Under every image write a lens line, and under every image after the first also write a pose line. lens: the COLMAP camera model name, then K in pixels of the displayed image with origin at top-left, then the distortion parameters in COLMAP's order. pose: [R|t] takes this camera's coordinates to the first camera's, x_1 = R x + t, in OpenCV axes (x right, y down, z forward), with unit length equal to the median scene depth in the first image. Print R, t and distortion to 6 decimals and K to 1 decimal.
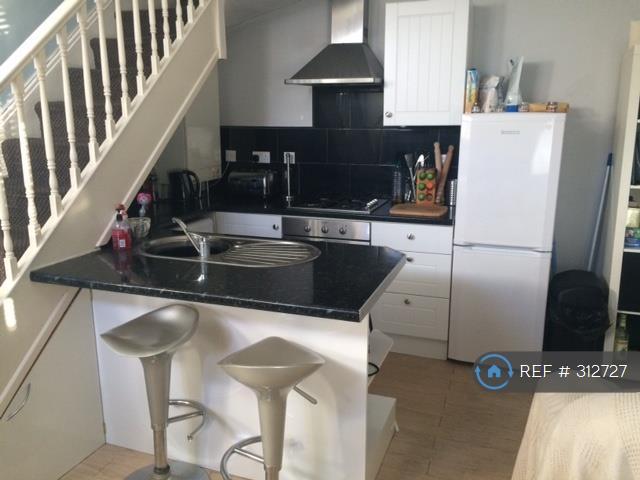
lens RADIAL K [[548.6, 0, 322.1], [0, 548.6, 239.3], [0, 0, 1]] dist [0.086405, -0.119018]
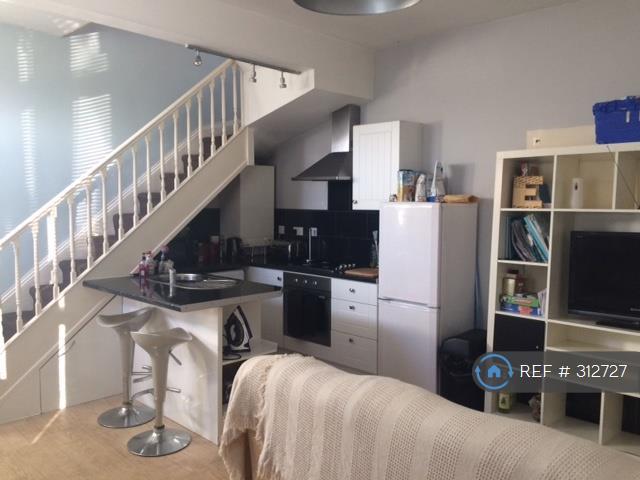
lens RADIAL K [[548.6, 0, 322.1], [0, 548.6, 239.3], [0, 0, 1]] dist [0.086405, -0.119018]
pose [[0.911203, 0.038414, -0.410163, 0.633307], [-0.100123, 0.986440, -0.130045, 0.053785], [0.399606, 0.159564, 0.902693, -0.260924]]
